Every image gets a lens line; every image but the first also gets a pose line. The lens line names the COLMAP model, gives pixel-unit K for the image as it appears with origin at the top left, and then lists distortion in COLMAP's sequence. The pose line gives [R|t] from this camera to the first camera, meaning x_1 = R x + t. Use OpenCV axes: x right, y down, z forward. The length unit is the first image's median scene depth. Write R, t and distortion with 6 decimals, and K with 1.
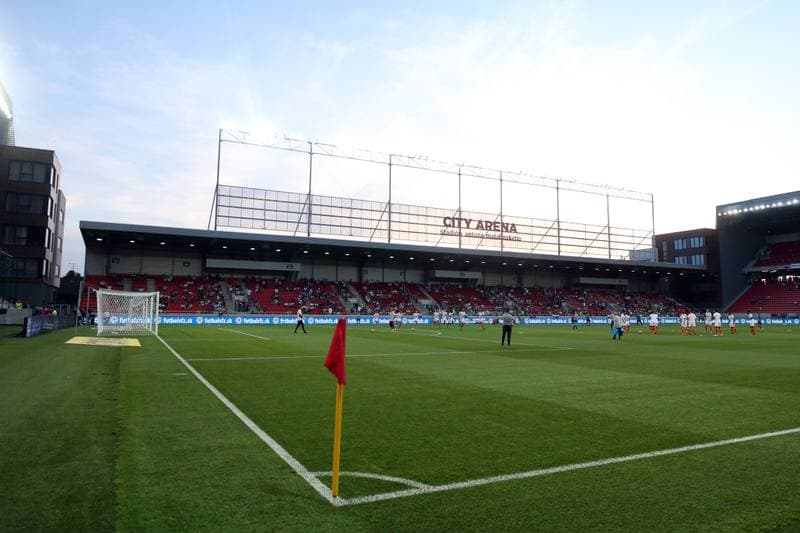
lens RADIAL K [[544.5, 0, 398.3], [0, 544.5, 267.3], [0, 0, 1]] dist [-0.021119, -0.002847]
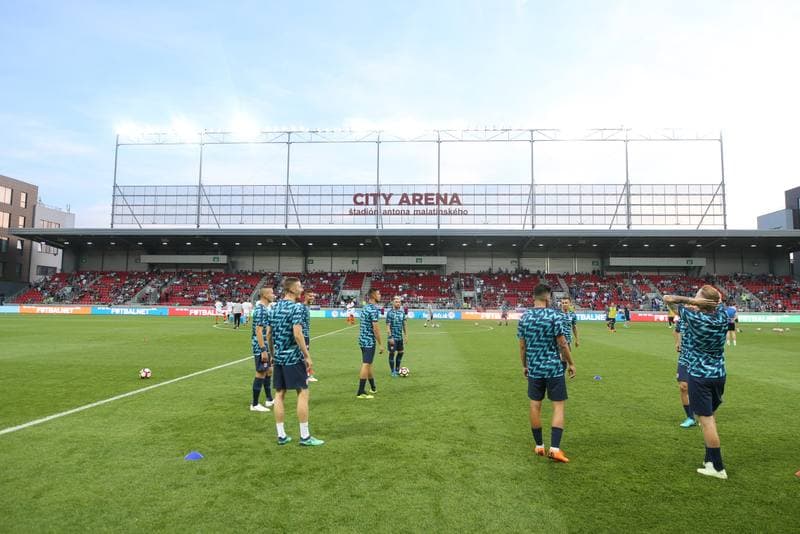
lens RADIAL K [[544.5, 0, 400.6], [0, 544.5, 268.8], [0, 0, 1]] dist [-0.021119, -0.002847]
pose [[0.866264, -0.033182, -0.498484, 0.540924], [0.038268, 0.999268, -0.000016, 0.027108], [0.498120, -0.019062, 0.866899, 0.267949]]
